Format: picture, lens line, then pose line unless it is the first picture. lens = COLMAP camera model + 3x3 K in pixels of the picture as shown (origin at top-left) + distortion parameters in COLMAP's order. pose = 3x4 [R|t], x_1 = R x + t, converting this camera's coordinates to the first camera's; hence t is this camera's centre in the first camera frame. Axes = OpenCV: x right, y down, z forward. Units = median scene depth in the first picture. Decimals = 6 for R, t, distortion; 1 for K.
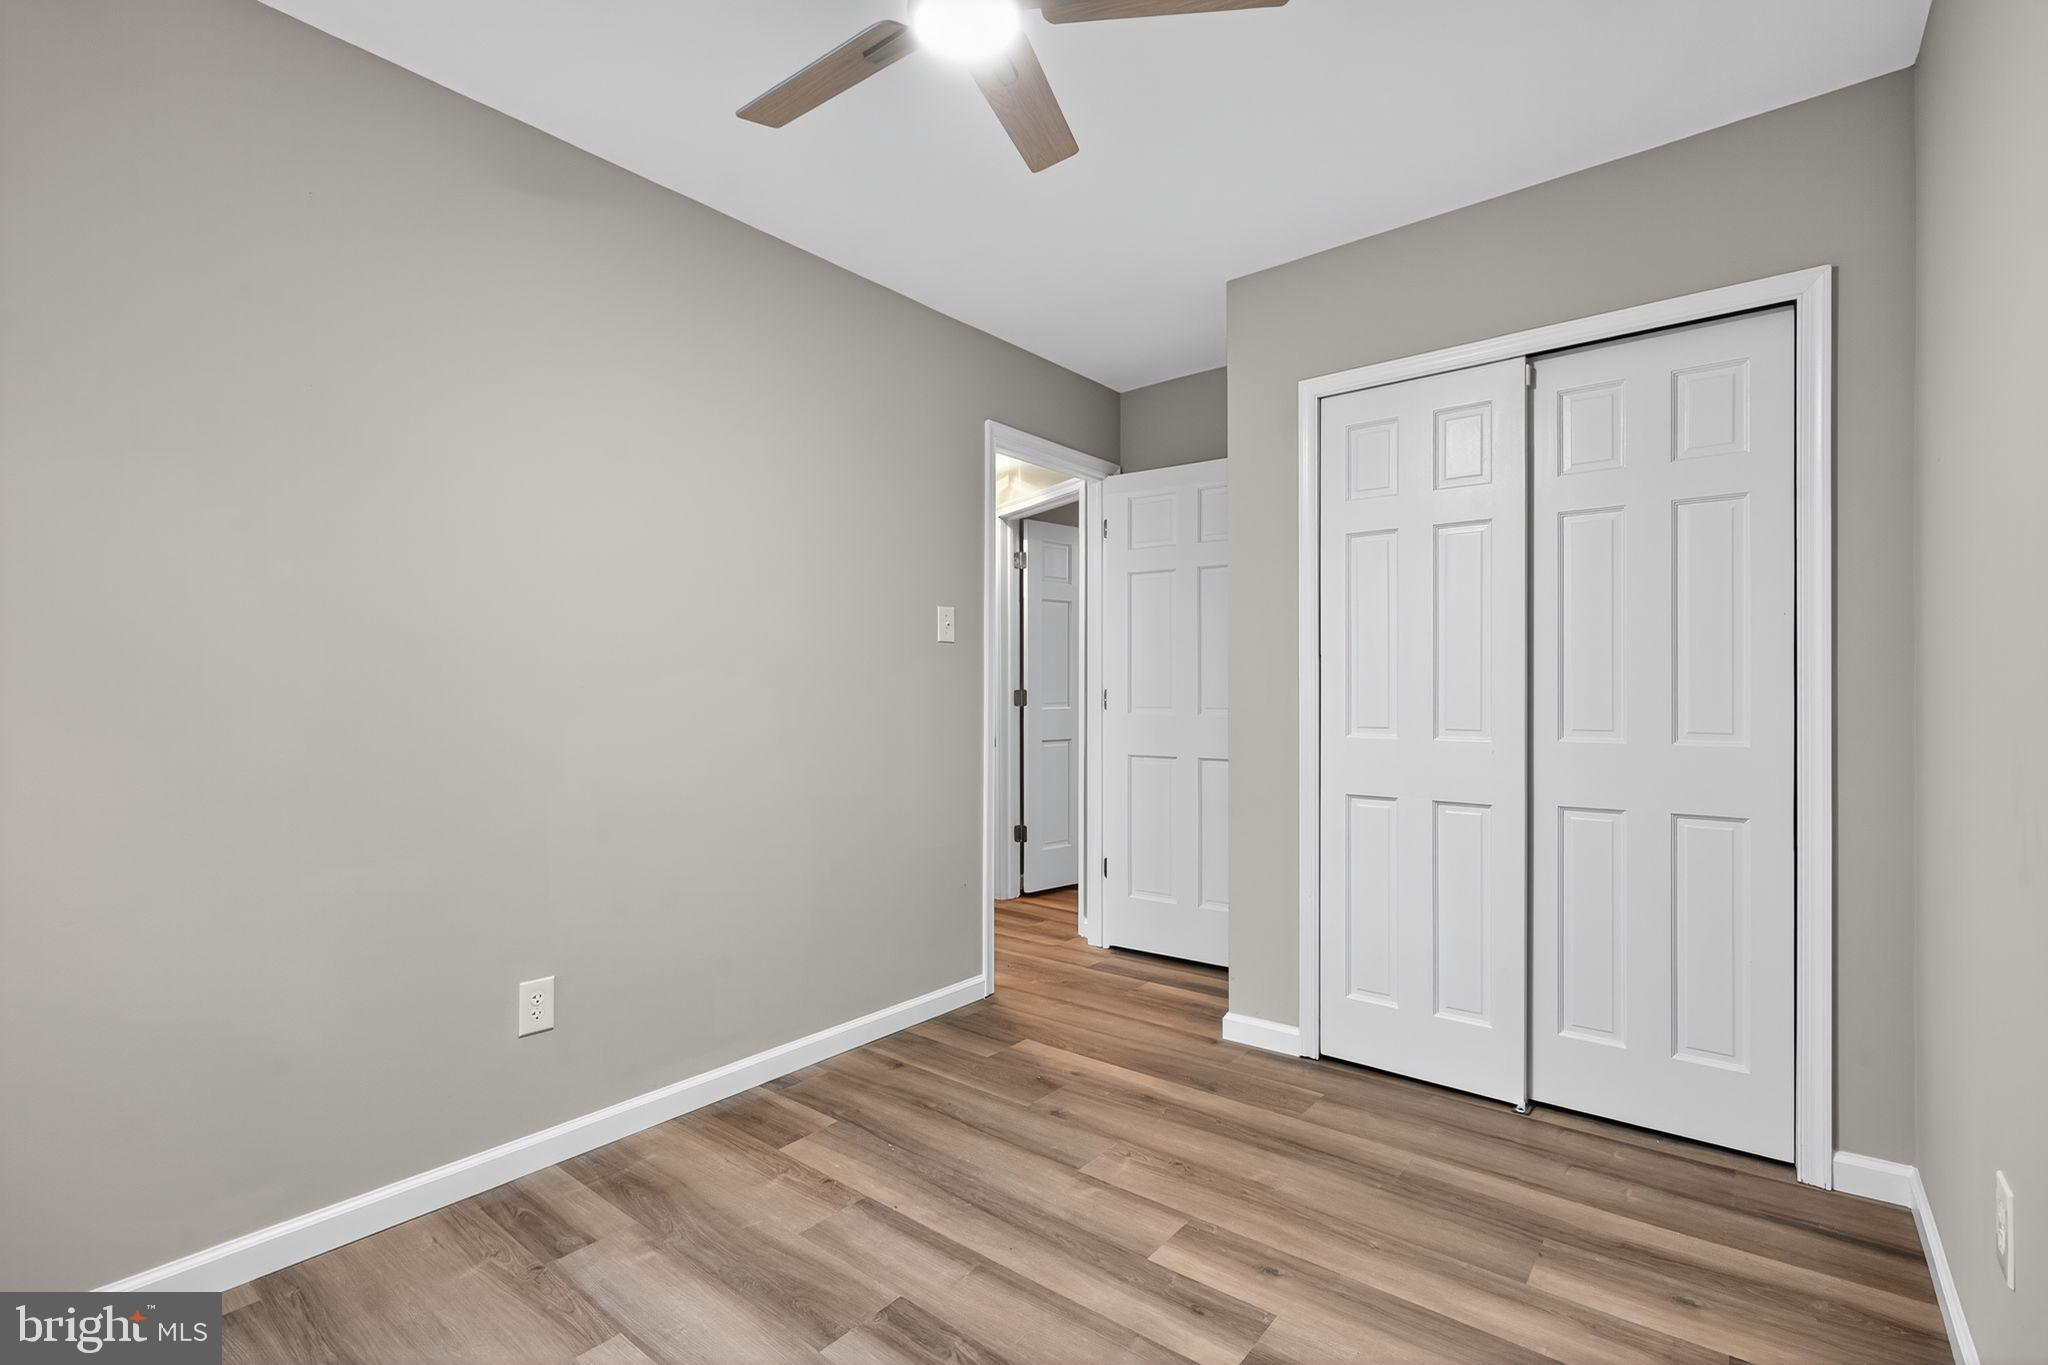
lens RADIAL K [[927.8, 0, 1025.0], [0, 927.8, 688.3], [0, 0, 1]] dist [-0.001872, 0.001086]
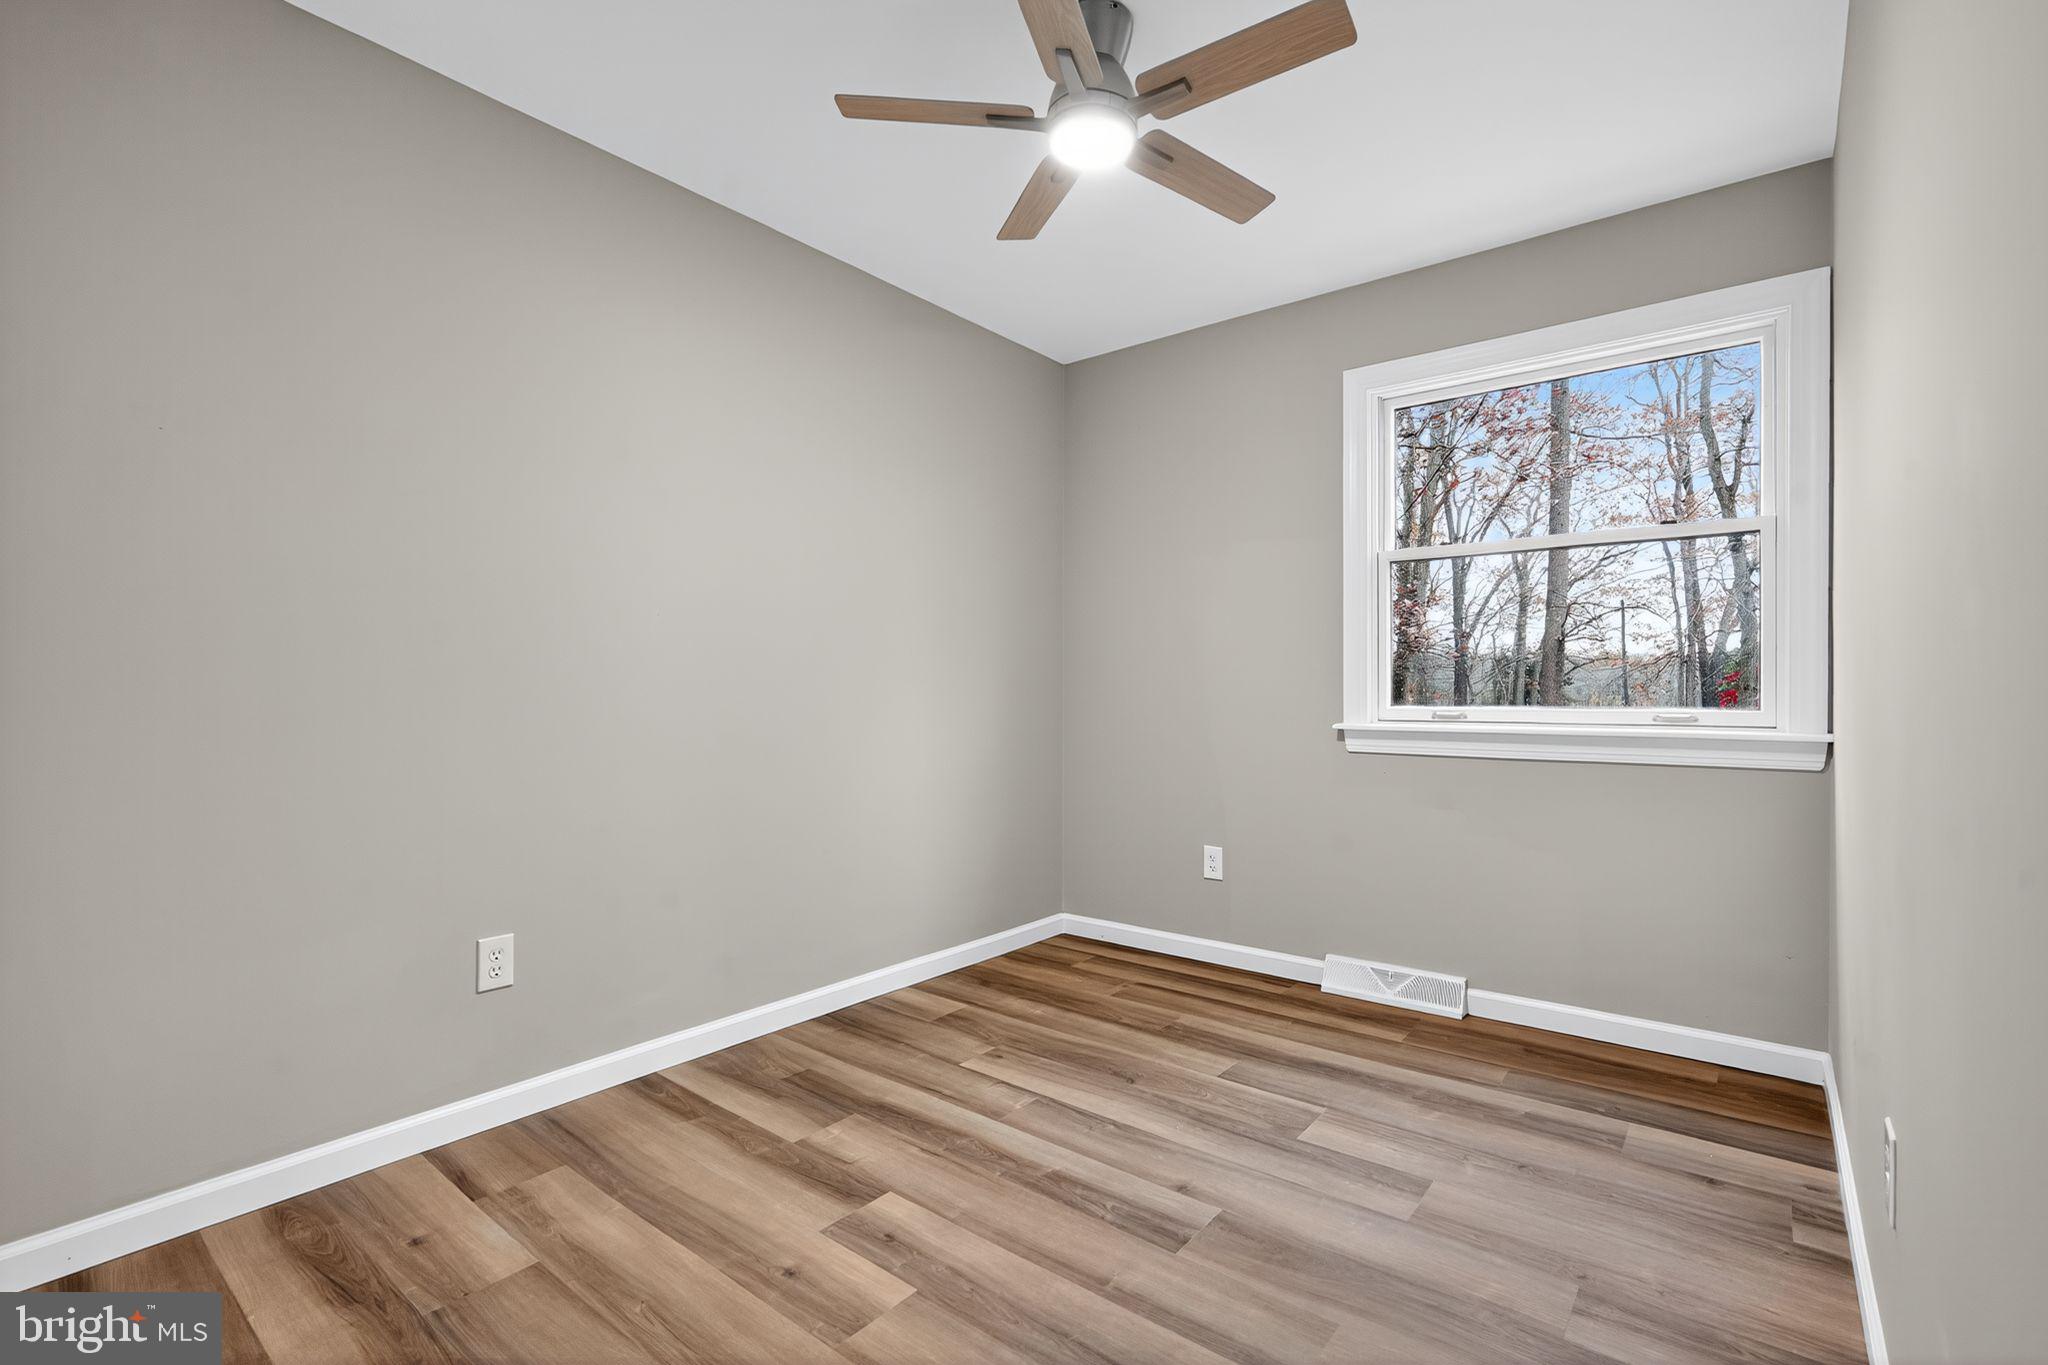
lens RADIAL K [[927.8, 0, 1025.0], [0, 927.8, 688.3], [0, 0, 1]] dist [-0.001872, 0.001086]
pose [[-0.999963, -0.000505, -0.008531, 0.036744], [-0.000468, 0.999991, -0.004289, 0.042363], [0.008533, -0.004285, -0.999954, 1.941474]]
